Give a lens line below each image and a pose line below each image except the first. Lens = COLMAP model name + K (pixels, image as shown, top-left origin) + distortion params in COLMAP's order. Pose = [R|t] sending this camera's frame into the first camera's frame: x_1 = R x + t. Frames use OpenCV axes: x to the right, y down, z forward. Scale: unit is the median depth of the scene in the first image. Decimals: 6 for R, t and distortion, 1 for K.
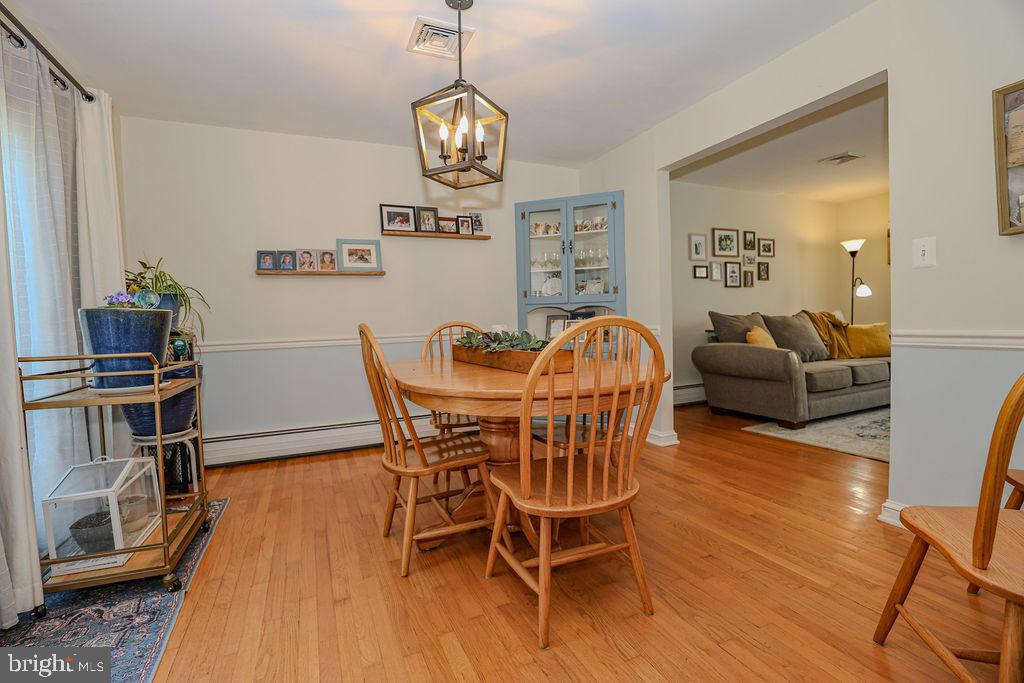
lens RADIAL K [[469.8, 0, 518.2], [0, 469.8, 346.1], [0, 0, 1]] dist [-0.039062, 0.009679]
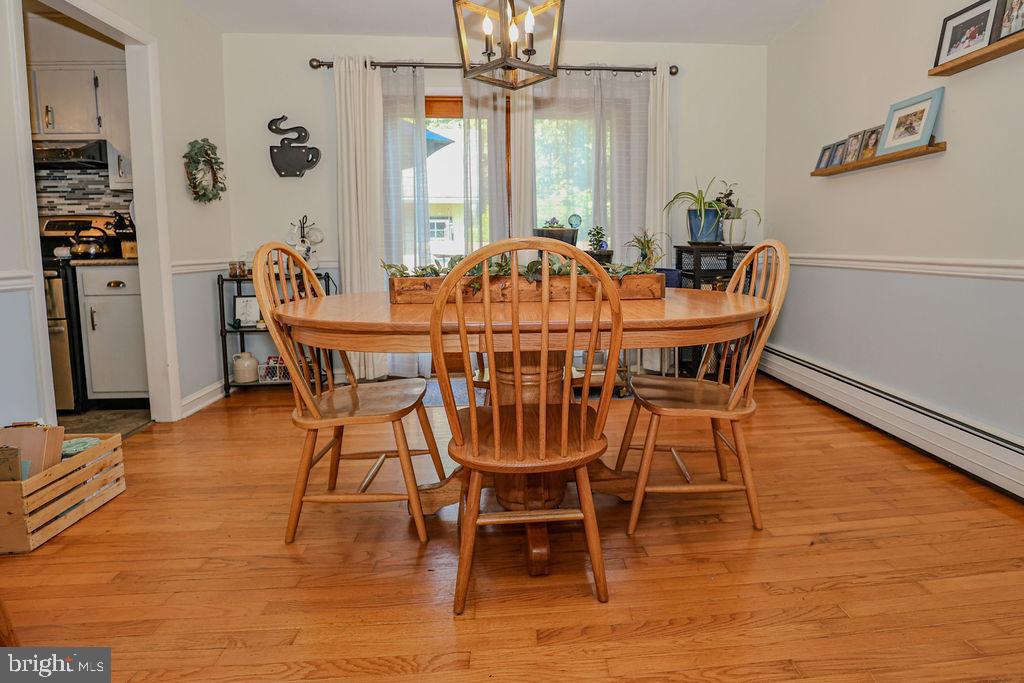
lens RADIAL K [[536.8, 0, 557.9], [0, 536.8, 289.5], [0, 0, 1]] dist [-0.031098, 0.001043]
pose [[-0.316925, 0.121455, -0.940642, 0.460582], [-0.011322, 0.991212, 0.131799, -0.065645], [0.948383, 0.052421, -0.312765, 0.776636]]
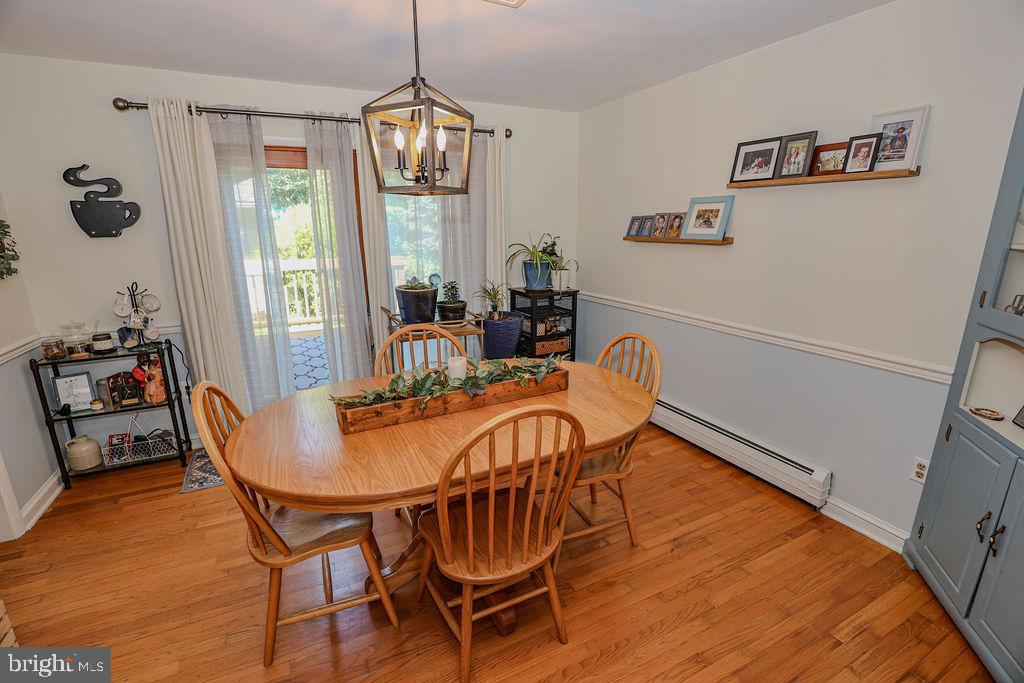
lens RADIAL K [[469.8, 0, 518.2], [0, 469.8, 346.1], [0, 0, 1]] dist [-0.039062, 0.009679]
pose [[0.050680, 0.289760, -0.955757, 0.460818], [-0.029705, 0.957000, 0.288562, -0.200104], [0.998273, 0.013766, 0.057108, 0.620445]]
